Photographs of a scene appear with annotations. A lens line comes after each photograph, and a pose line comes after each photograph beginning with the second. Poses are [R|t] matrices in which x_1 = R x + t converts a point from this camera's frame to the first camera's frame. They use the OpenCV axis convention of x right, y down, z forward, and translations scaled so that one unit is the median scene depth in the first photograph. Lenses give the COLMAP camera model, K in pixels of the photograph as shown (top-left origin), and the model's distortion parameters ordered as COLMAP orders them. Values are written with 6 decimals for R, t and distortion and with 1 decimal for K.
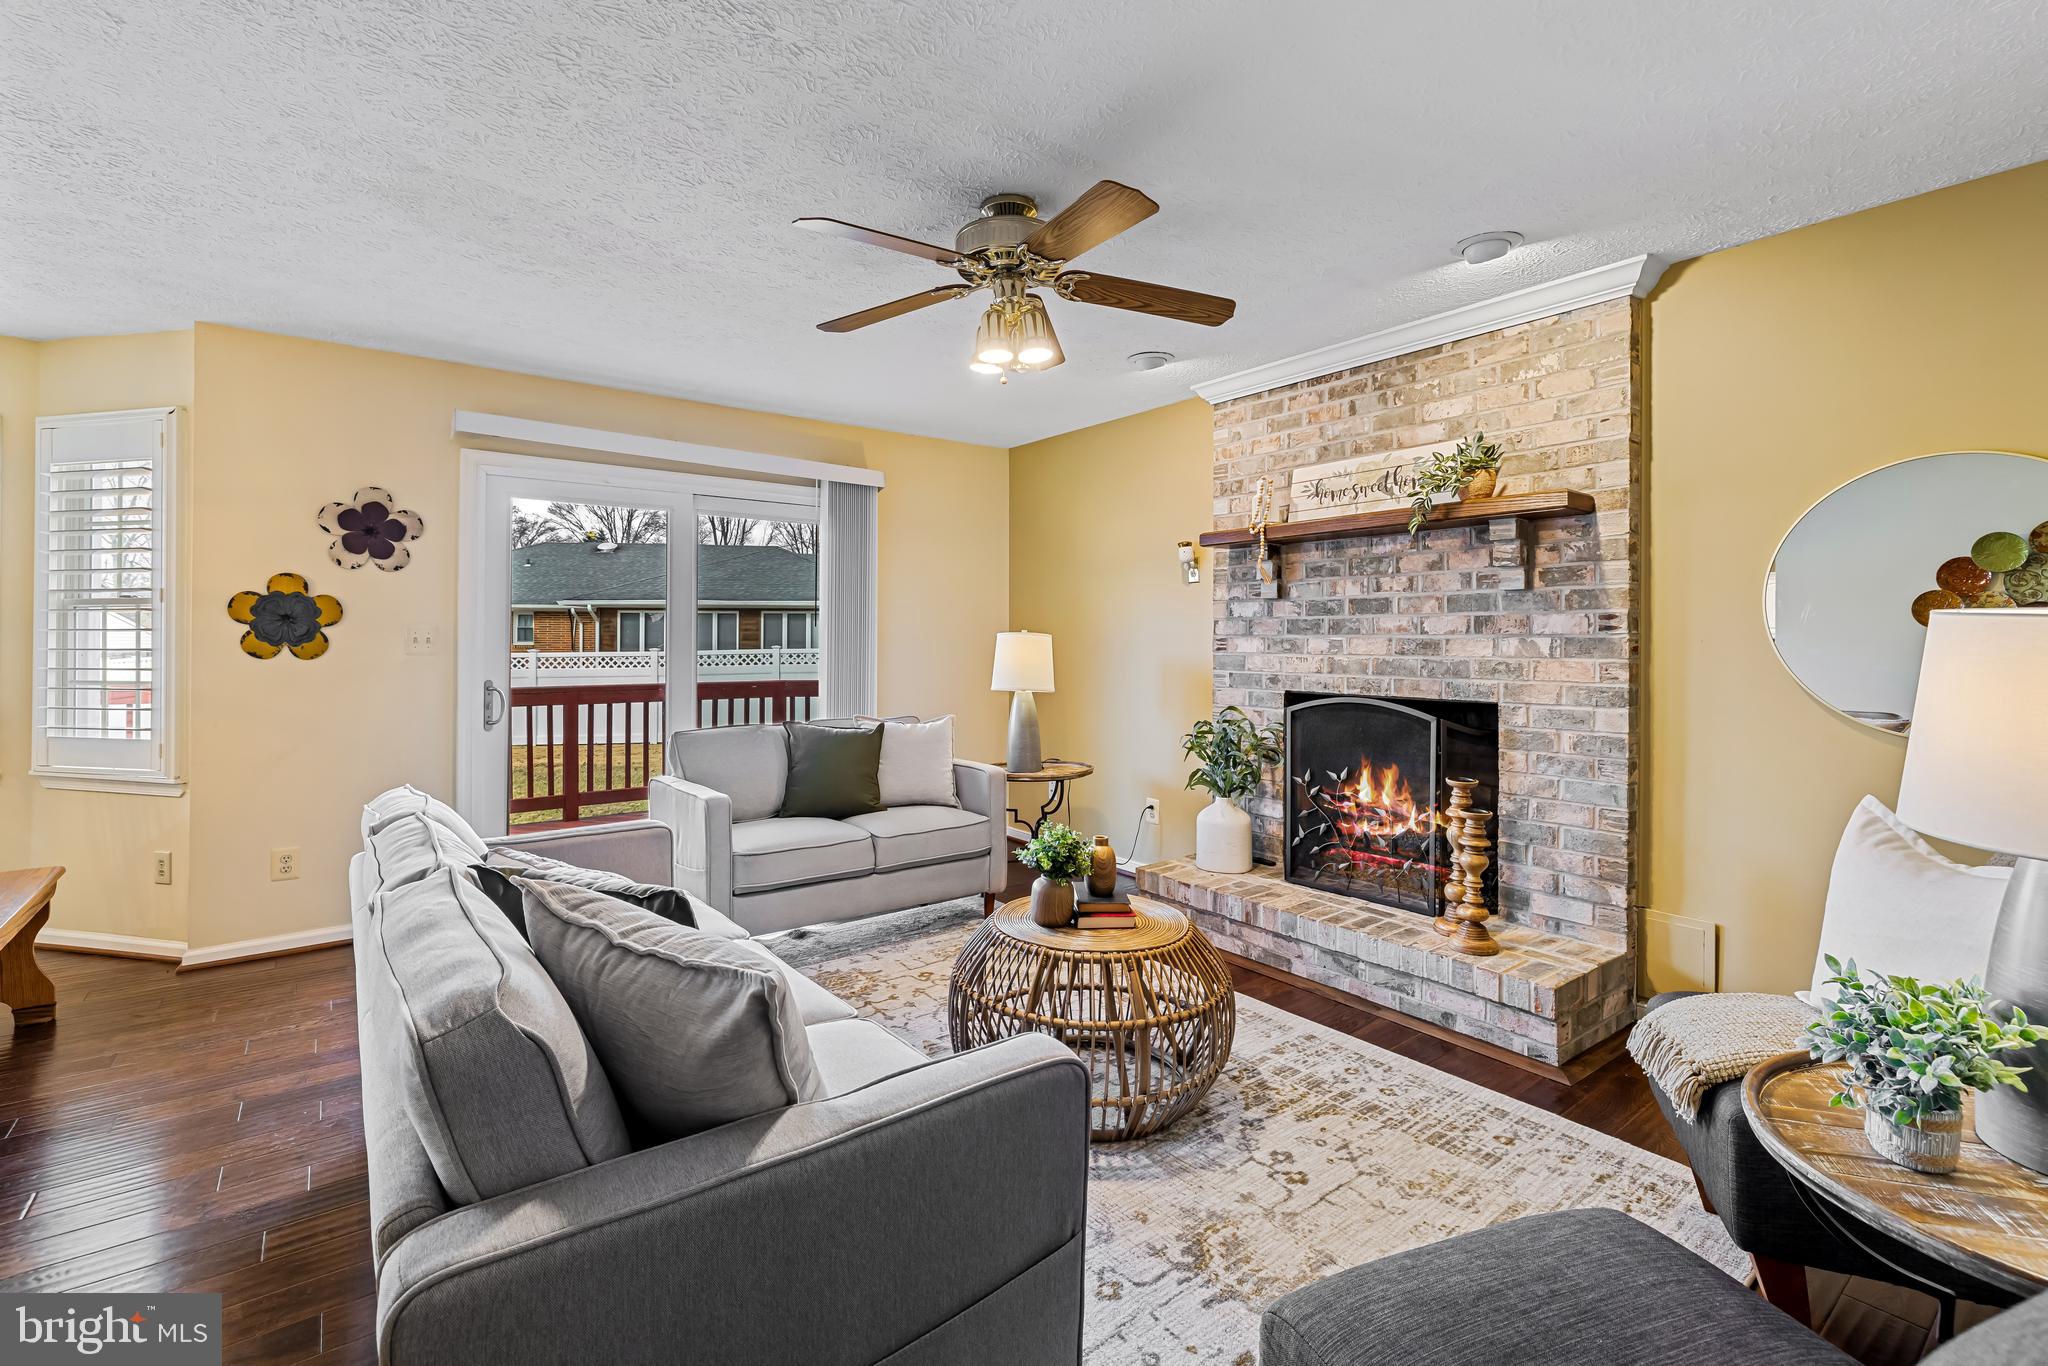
lens RADIAL K [[912.5, 0, 1013.7], [0, 912.5, 638.9], [0, 0, 1]] dist [-0.002295, 0.000002]
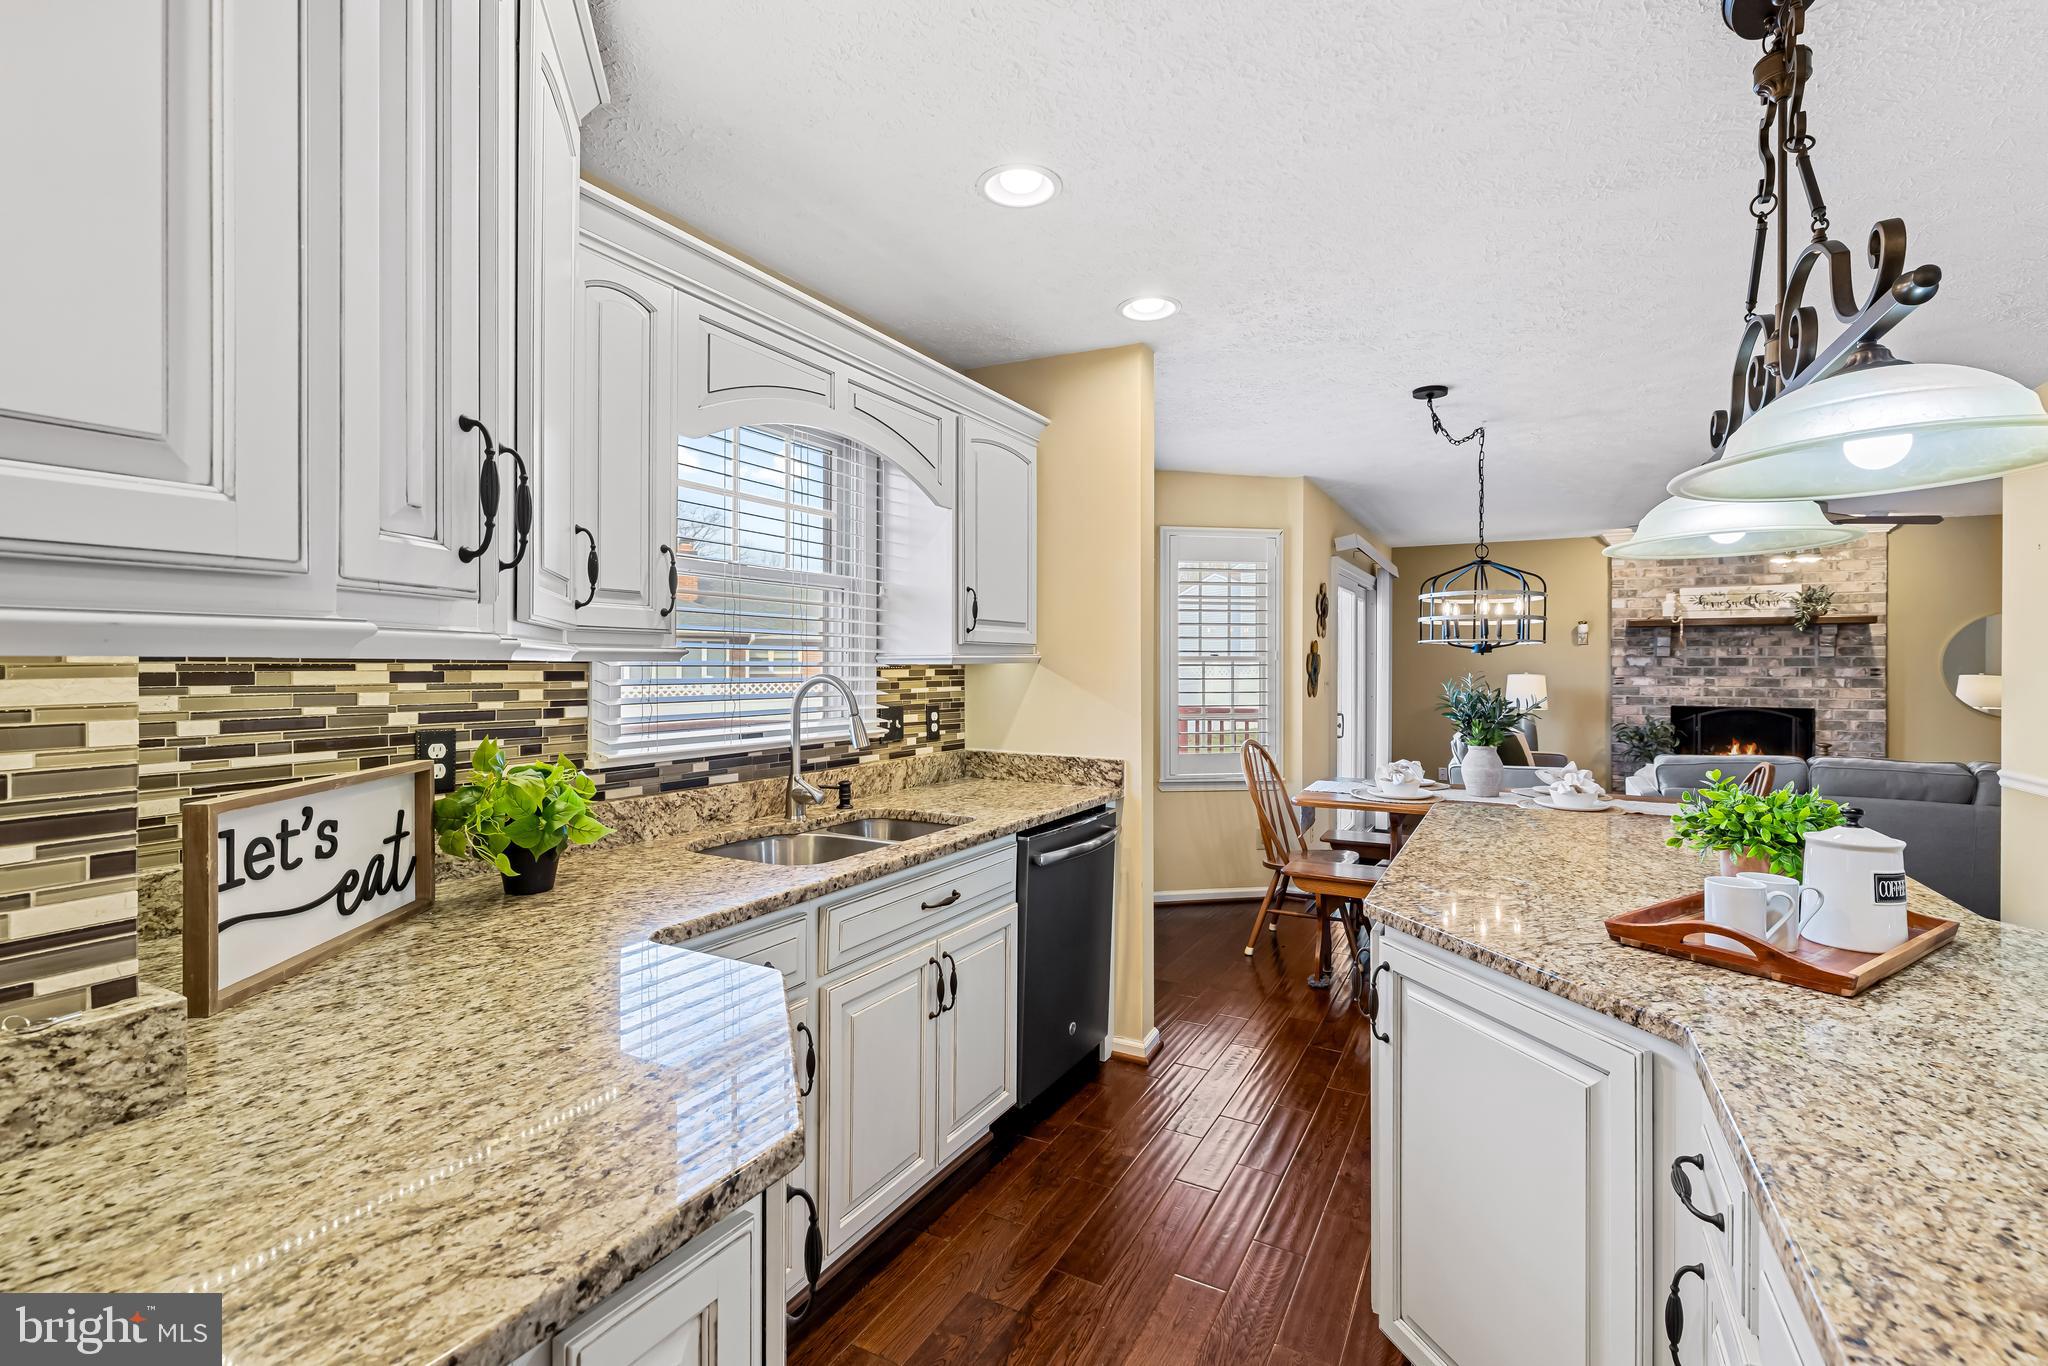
lens RADIAL K [[912.5, 0, 1025.6], [0, 912.5, 667.0], [0, 0, 1]] dist [-0.002295, 0.000002]
pose [[0.907422, -0.005474, 0.420184, -1.856825], [0.001944, 0.999959, 0.008829, -0.045856], [-0.420215, -0.007194, 0.907396, -0.152660]]
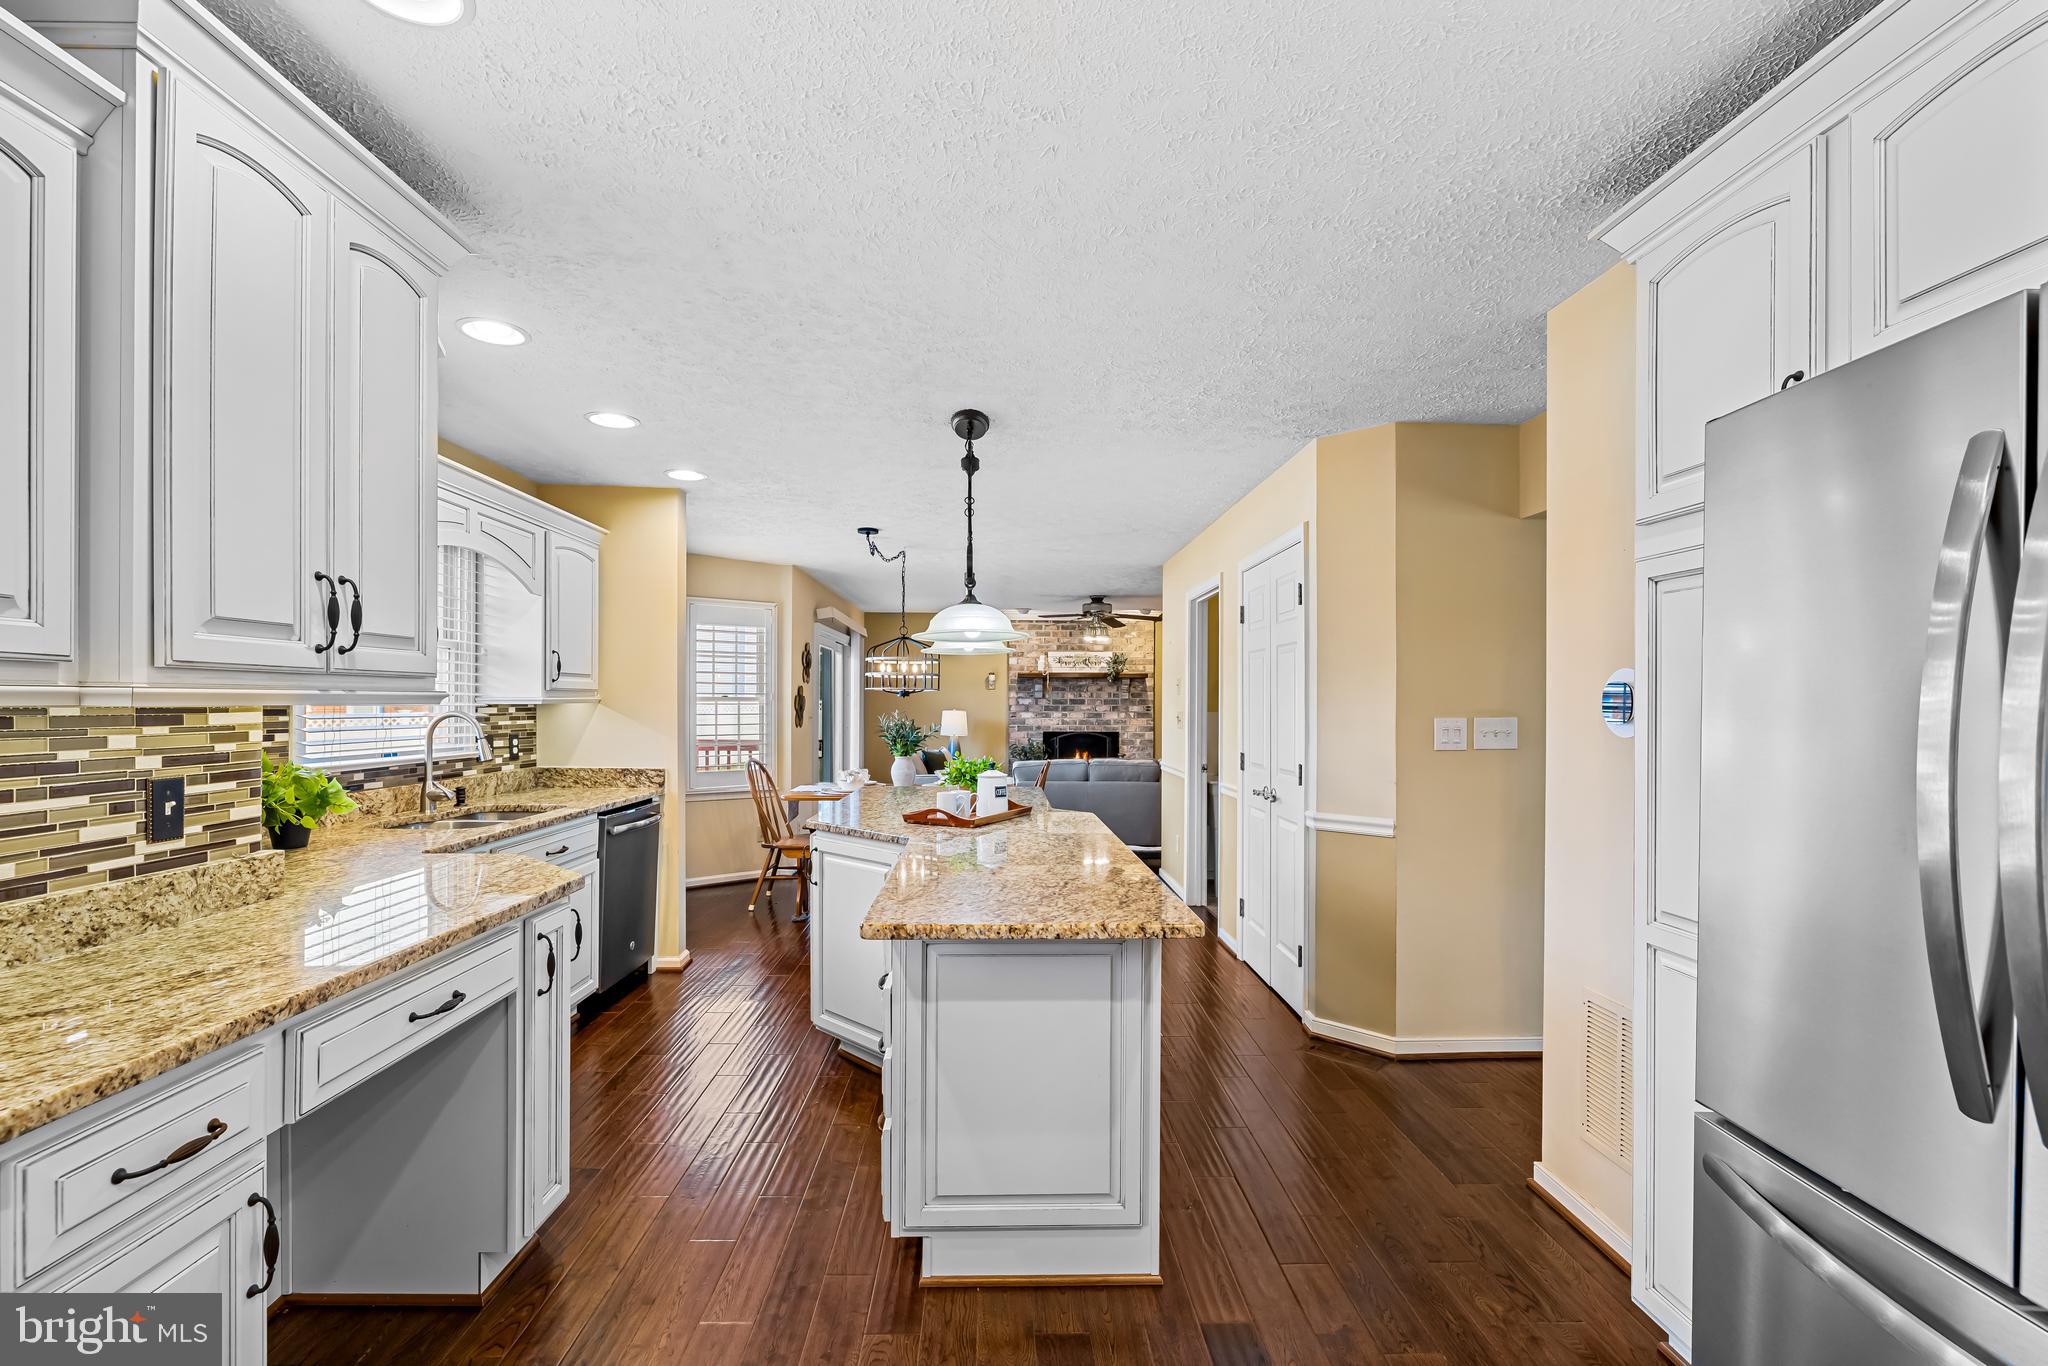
lens RADIAL K [[912.5, 0, 1018.8], [0, 912.5, 704.1], [0, 0, 1]] dist [-0.002295, 0.000002]
pose [[0.575462, -0.004791, 0.817814, -2.185301], [-0.003308, 0.999961, 0.008187, -0.052820], [-0.817822, -0.007417, 0.575424, -0.568695]]
